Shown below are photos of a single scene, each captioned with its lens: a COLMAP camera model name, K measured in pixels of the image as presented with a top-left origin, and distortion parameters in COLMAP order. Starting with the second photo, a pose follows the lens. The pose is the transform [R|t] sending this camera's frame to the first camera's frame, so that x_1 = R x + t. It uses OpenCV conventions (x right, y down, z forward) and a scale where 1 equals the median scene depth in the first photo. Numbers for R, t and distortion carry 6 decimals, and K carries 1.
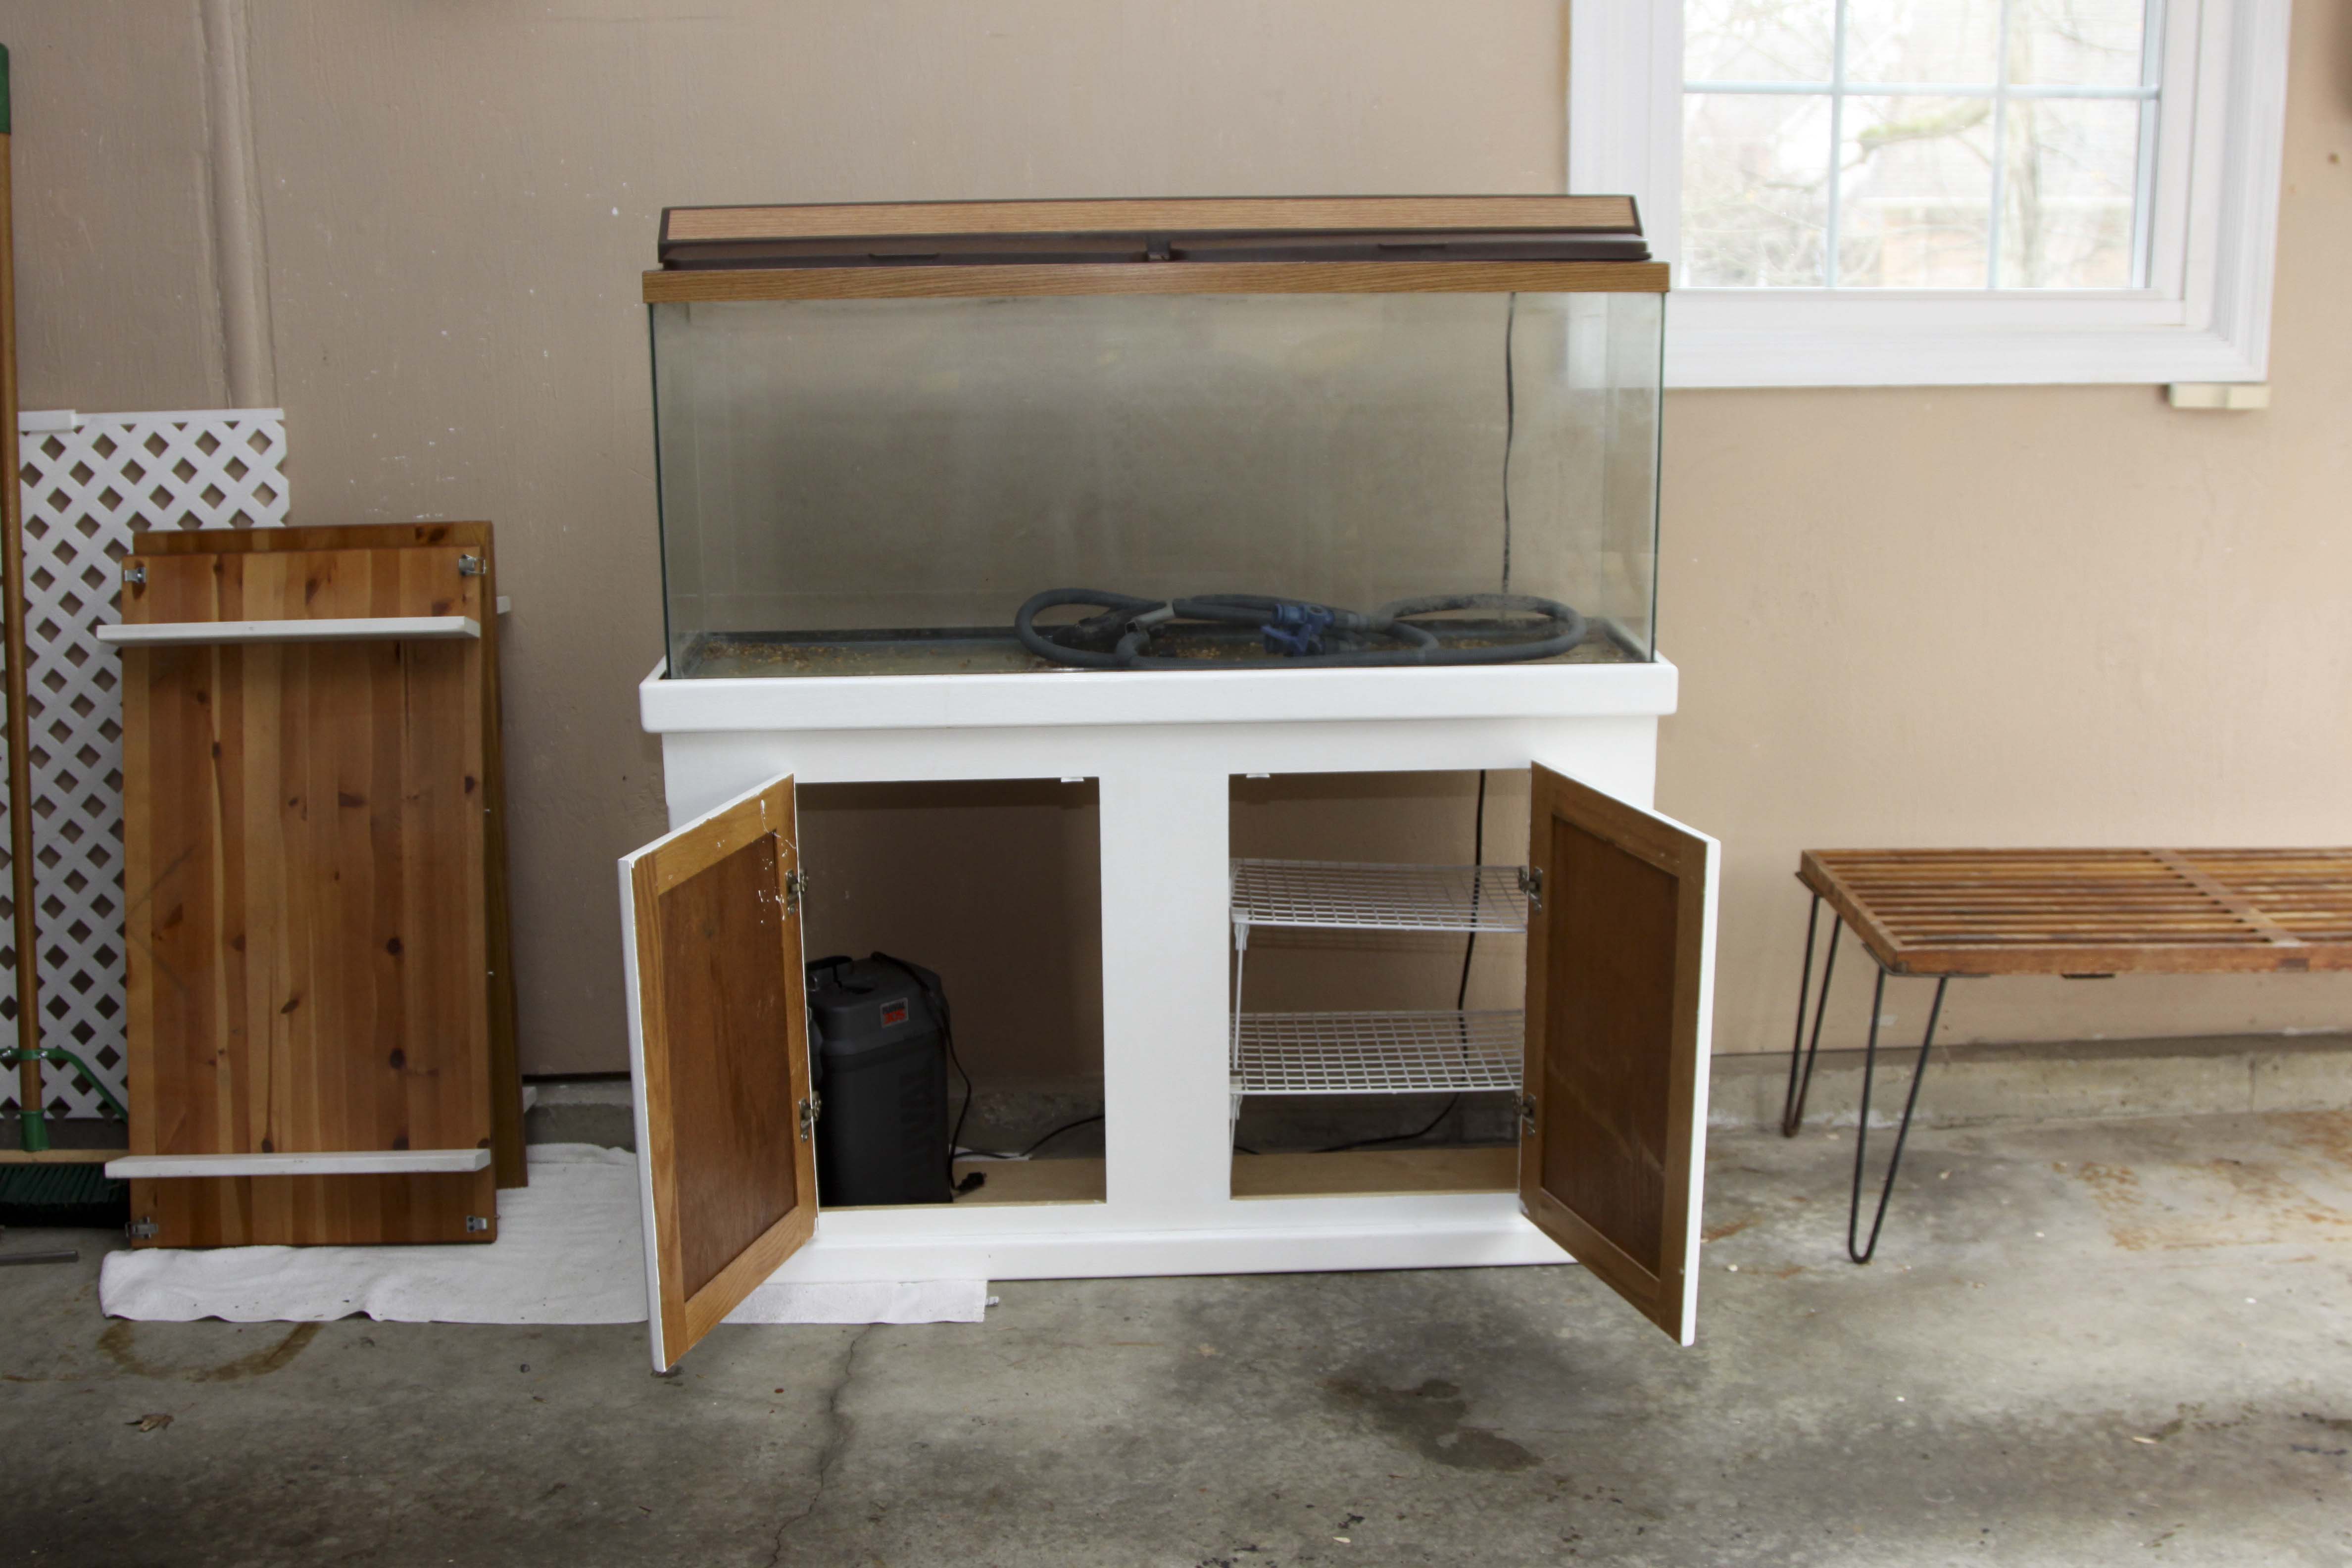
lens RADIAL K [[2528.6, 0, 1176.0], [0, 2528.6, 784.0], [0, 0, 1]] dist [-0.117828, 0.024808]
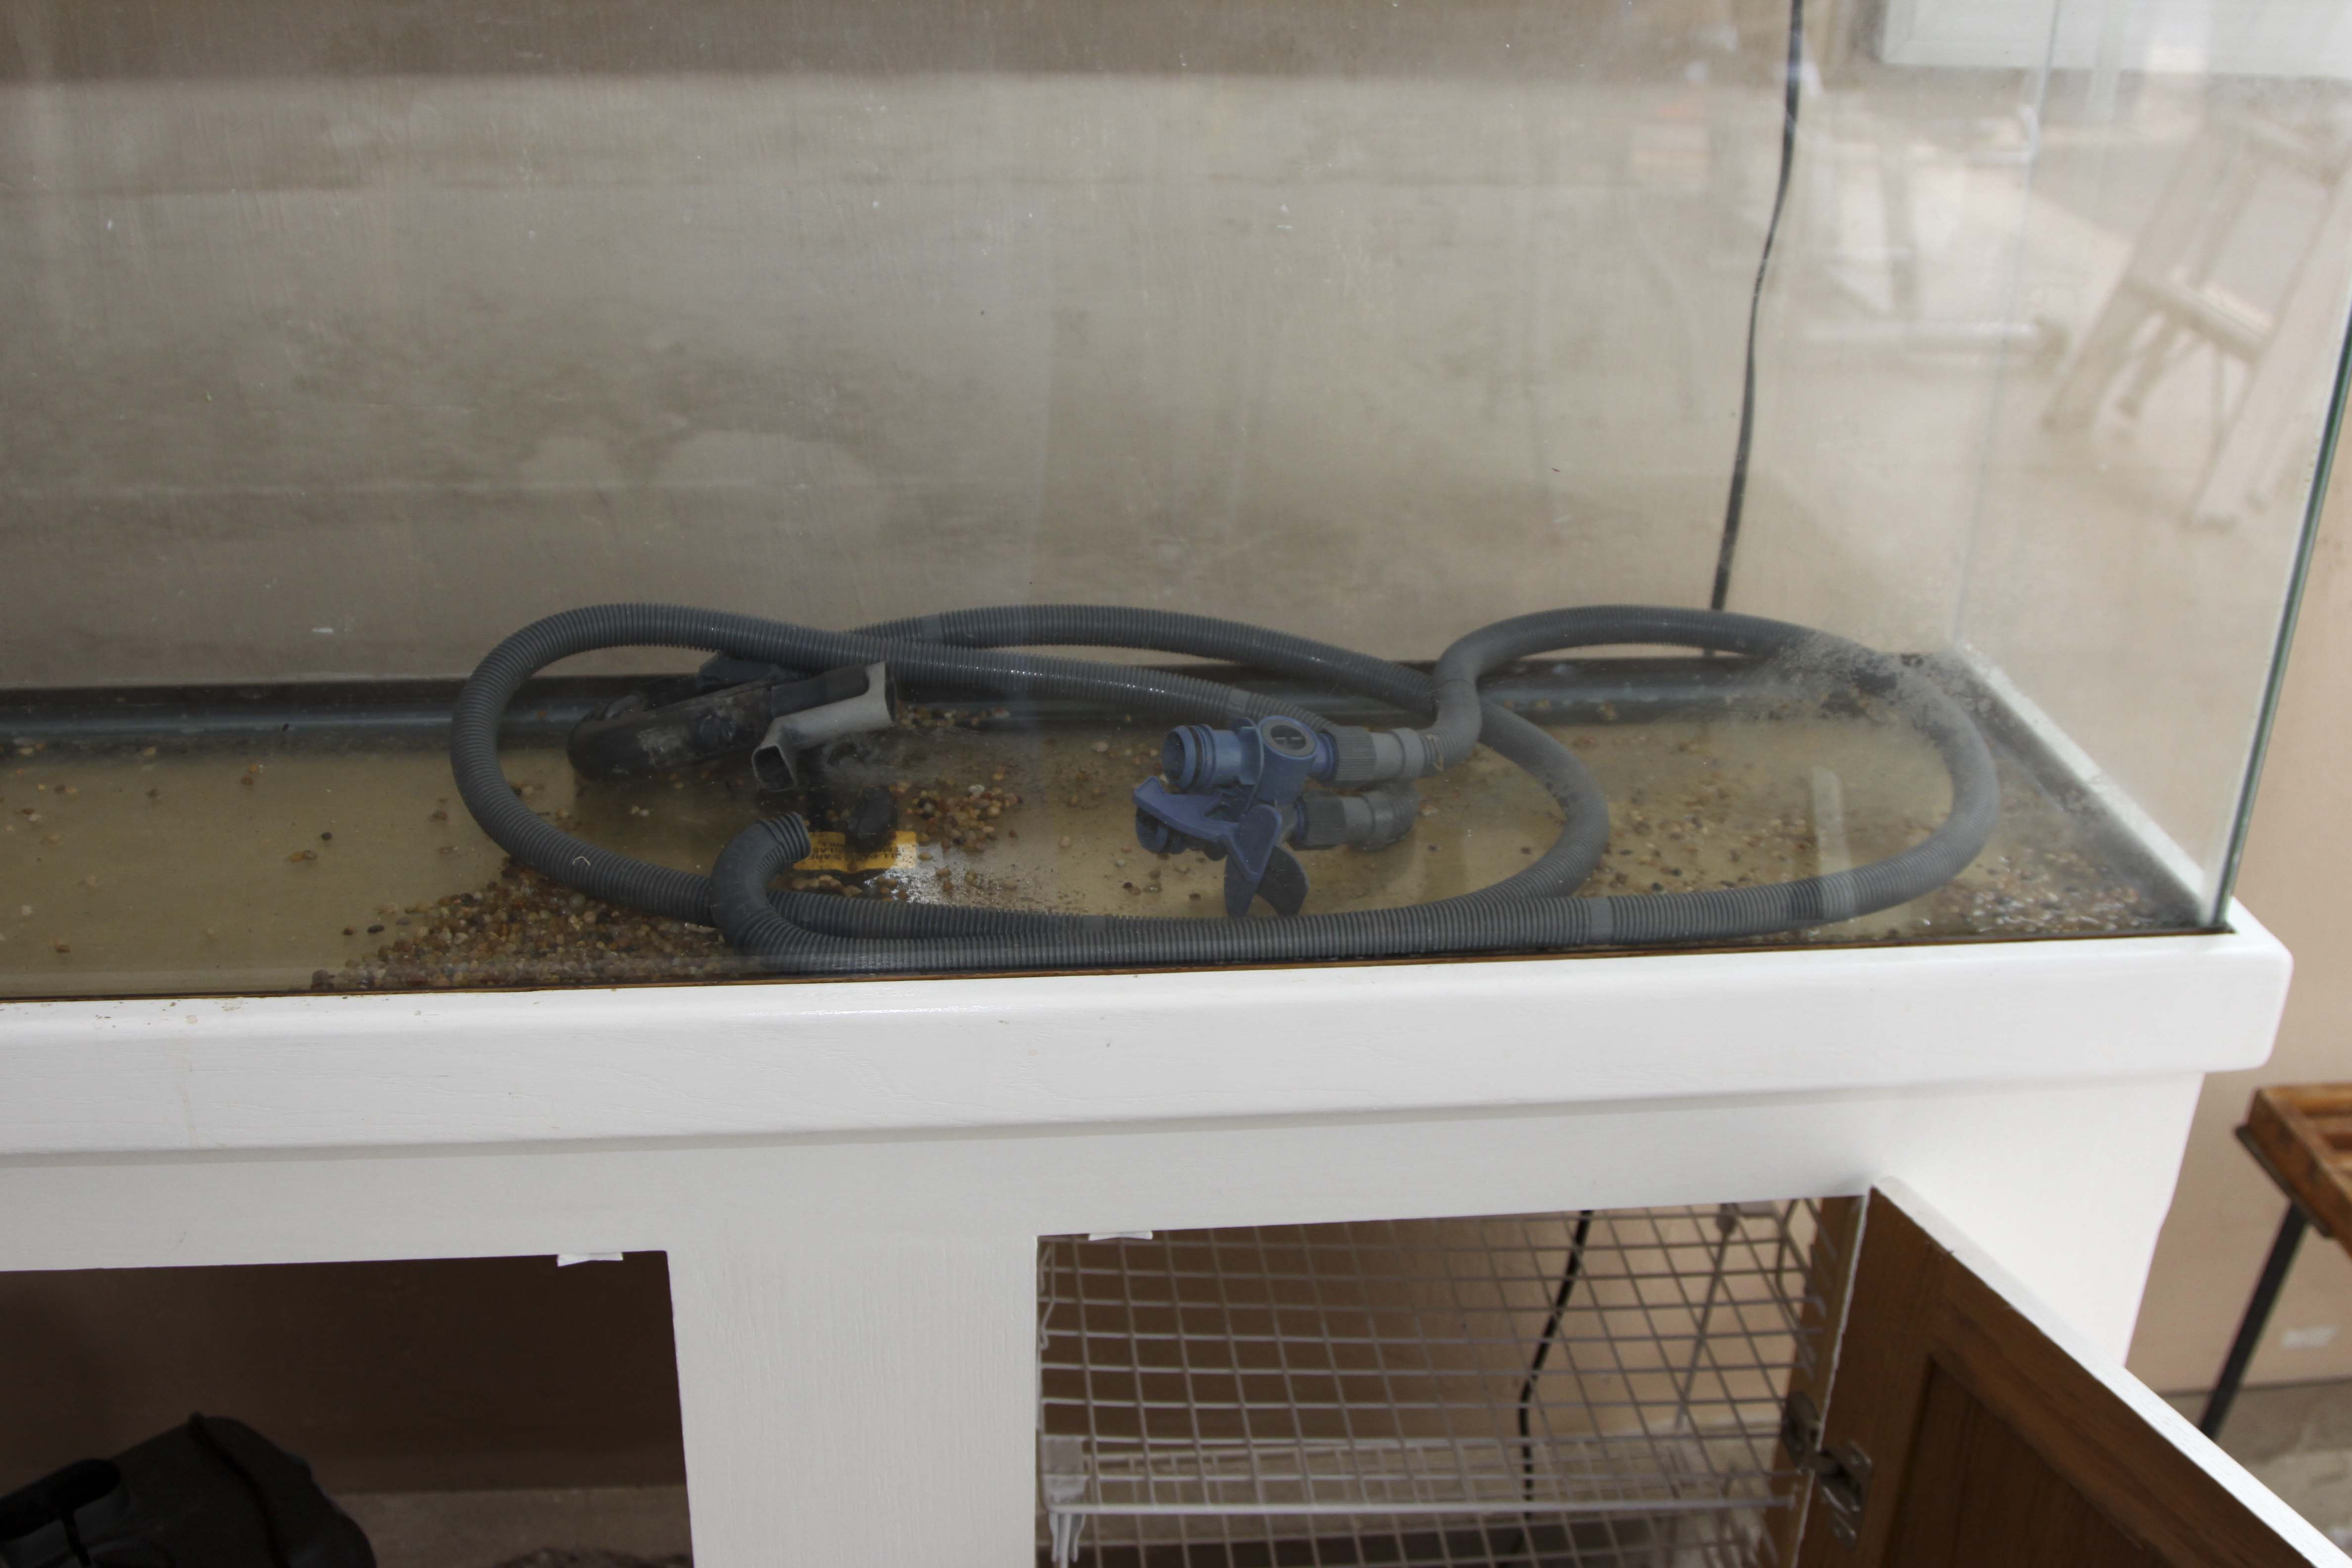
lens RADIAL K [[2528.6, 0, 1176.0], [0, 2528.6, 784.0], [0, 0, 1]] dist [-0.117828, 0.024808]
pose [[0.997020, 0.013456, 0.075965, 0.012326], [-0.028572, 0.979058, 0.201569, -0.133245], [-0.071662, -0.203139, 0.976524, 0.652101]]
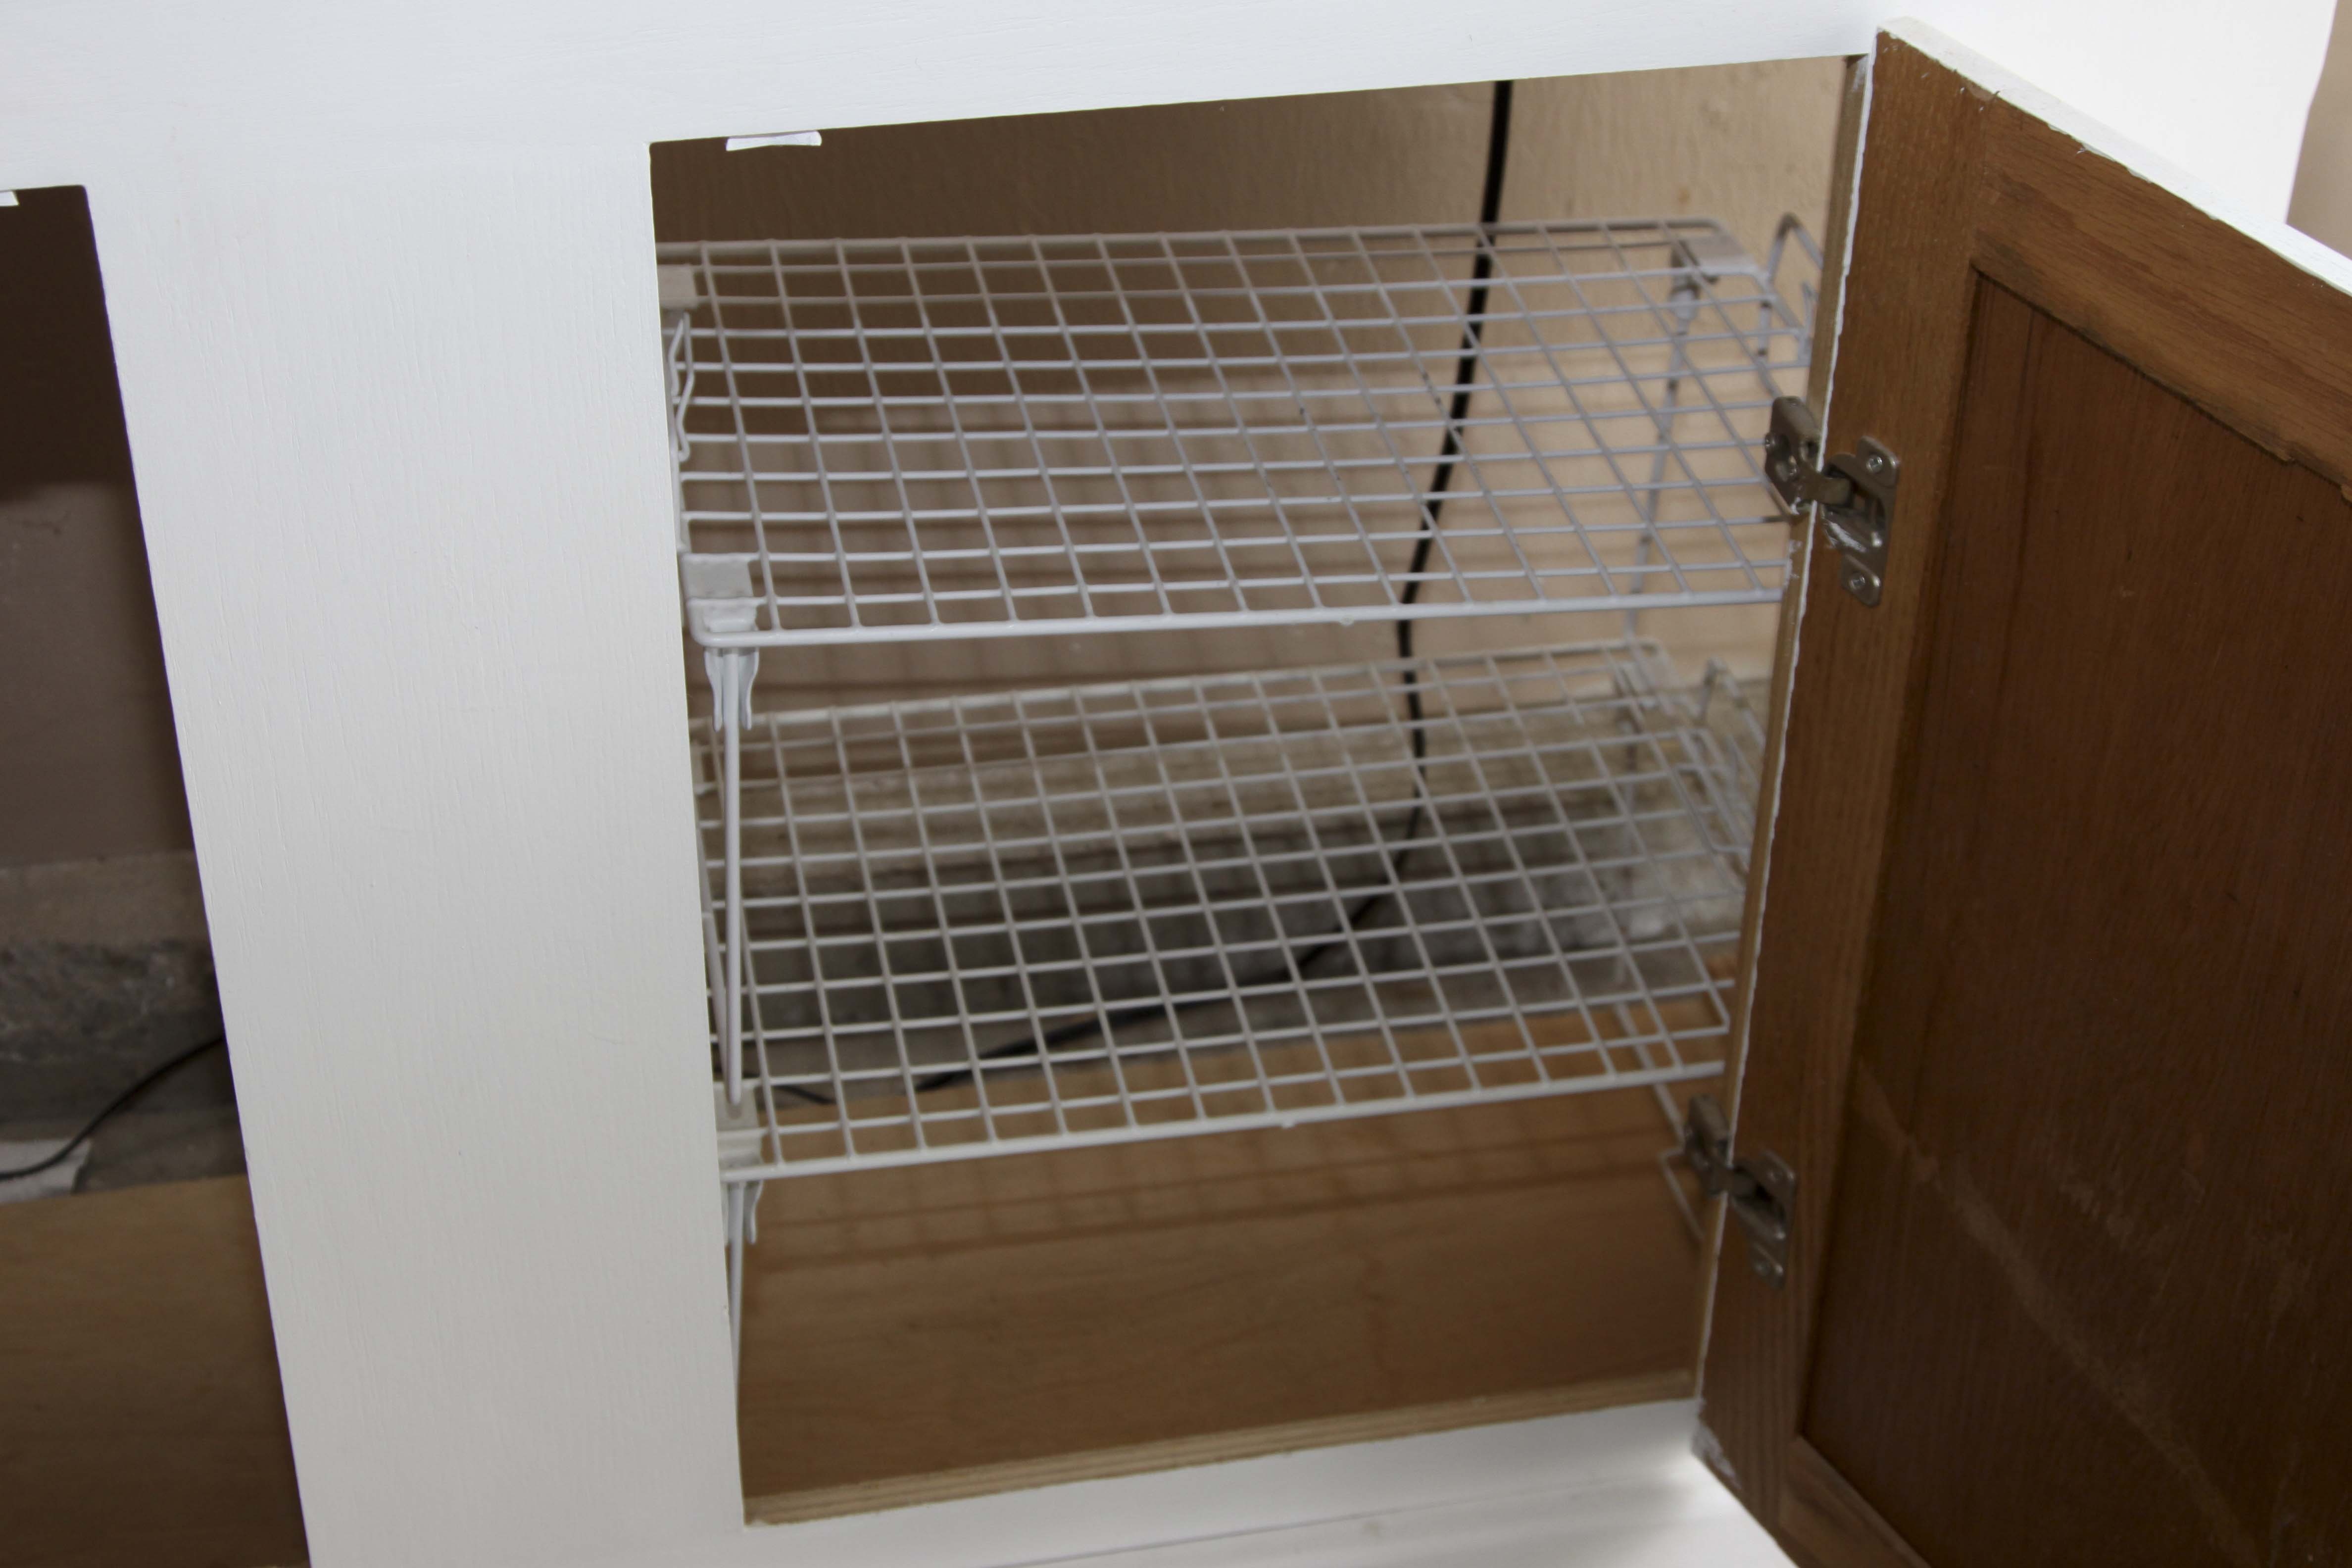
lens RADIAL K [[3719.4, 0, 1243.9], [0, 3719.4, 784.6], [0, 0, 1]] dist [-0.038762, -0.096780]
pose [[0.982846, -0.072631, 0.169523, 0.012089], [0.008747, 0.936511, 0.350529, -0.066584], [-0.184219, -0.343033, 0.921082, 0.635626]]
